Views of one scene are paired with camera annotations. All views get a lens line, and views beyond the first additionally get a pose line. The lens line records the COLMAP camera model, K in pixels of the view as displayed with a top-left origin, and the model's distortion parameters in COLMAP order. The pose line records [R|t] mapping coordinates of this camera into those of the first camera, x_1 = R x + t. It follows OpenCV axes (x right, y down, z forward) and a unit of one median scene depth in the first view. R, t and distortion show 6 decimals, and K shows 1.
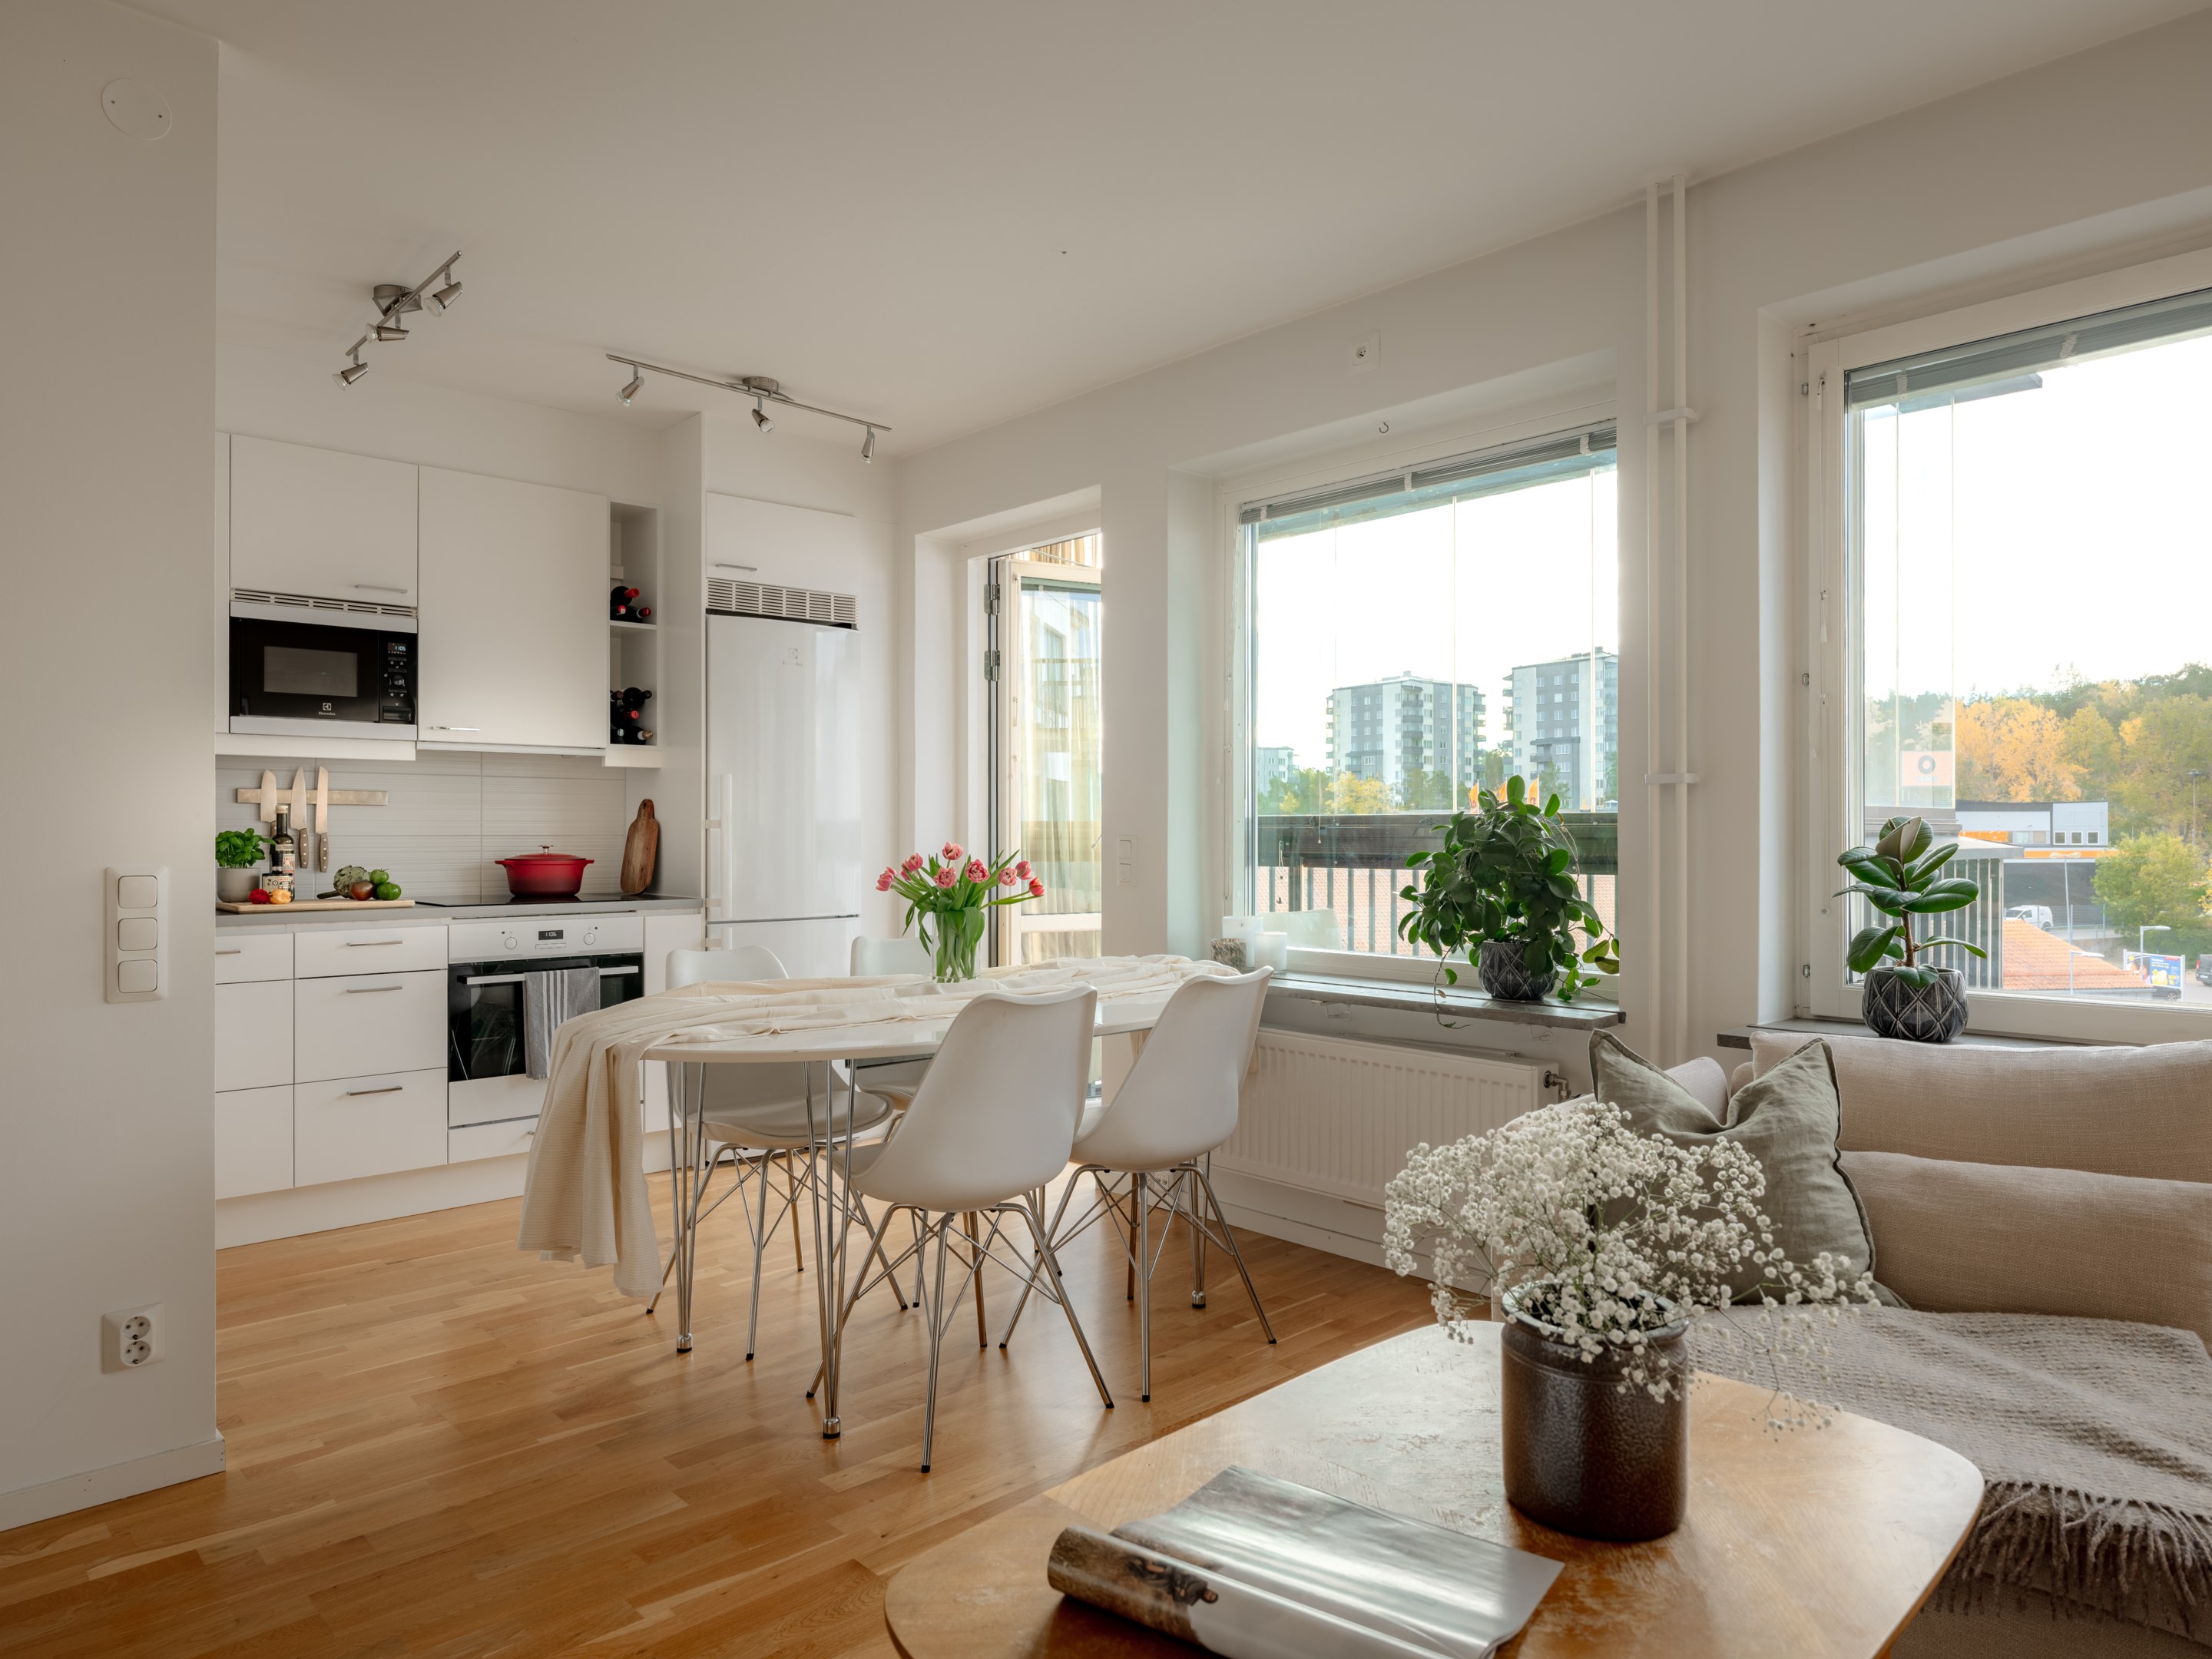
lens RADIAL K [[1388.7, 0, 1130.9], [0, 1388.7, 826.3], [0, 0, 1]] dist [-0.005379, 0.002704]
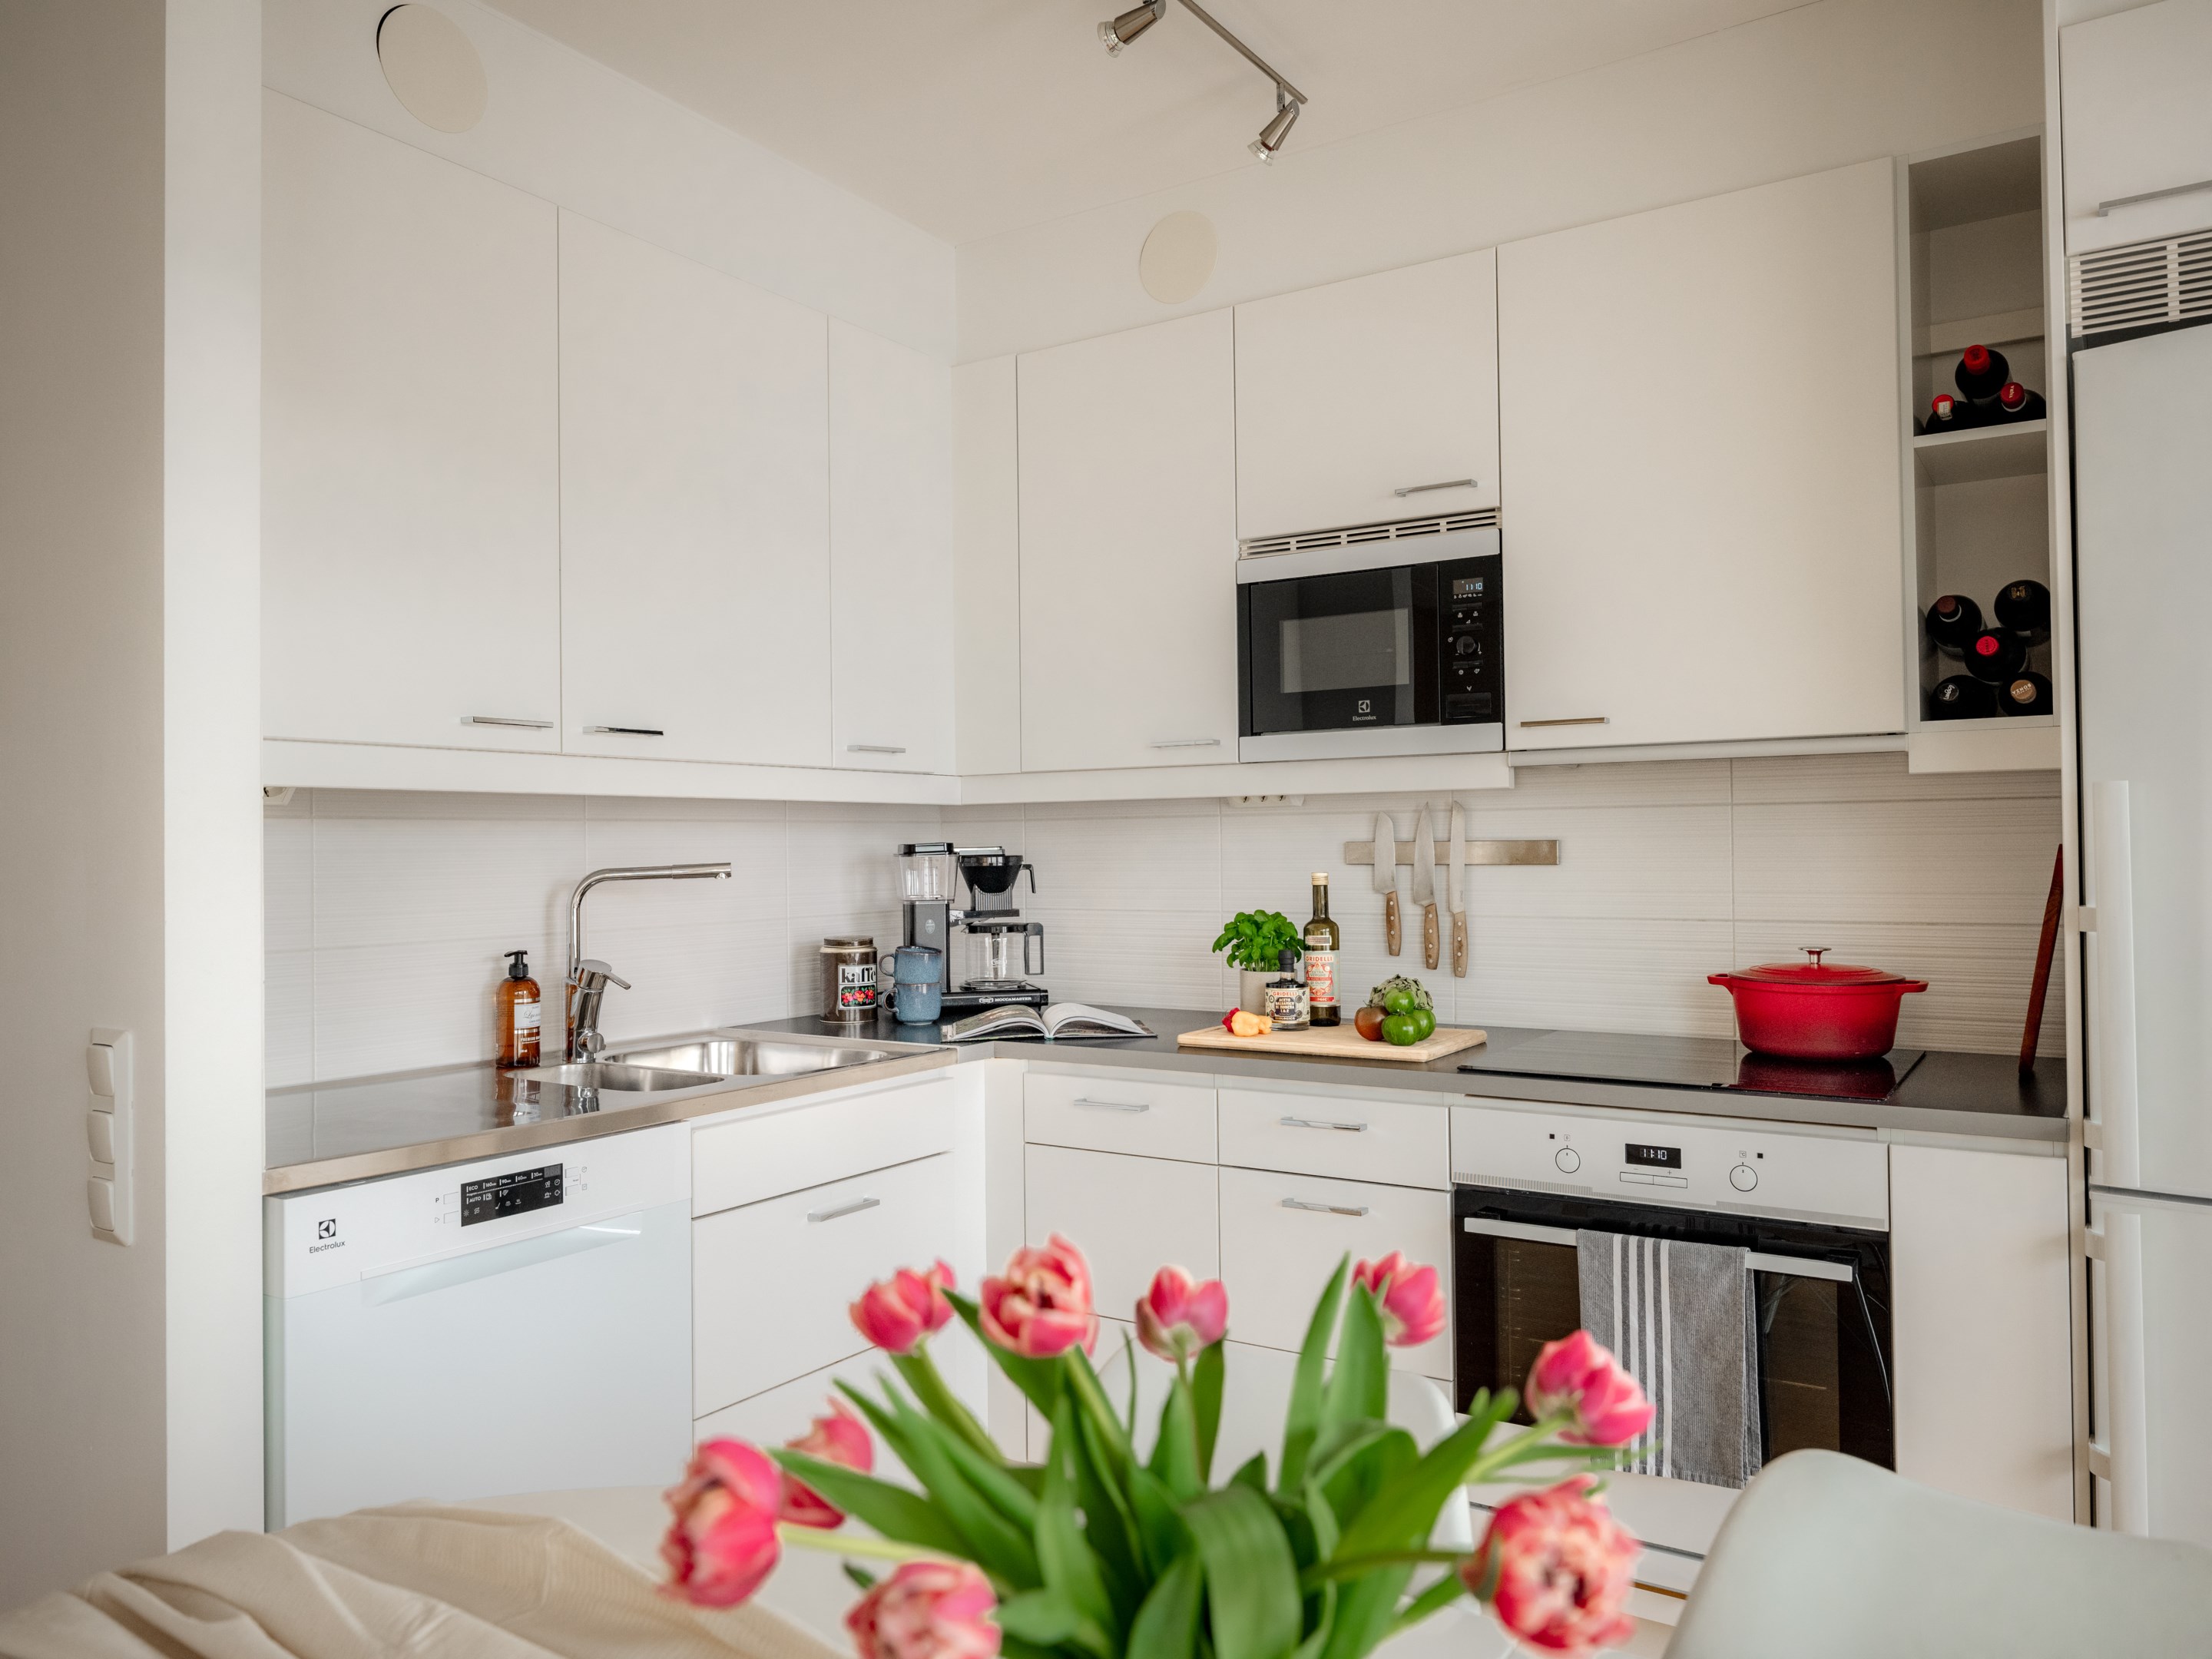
lens RADIAL K [[1589.8, 0, 1113.1], [0, 1589.8, 812.8], [0, 0, 1]] dist [0.004398, -0.003867]
pose [[0.214052, -0.021622, -0.976583, 0.065363], [0.014239, 0.999718, -0.019013, -0.030156], [0.976718, -0.009835, 0.214300, 0.780291]]
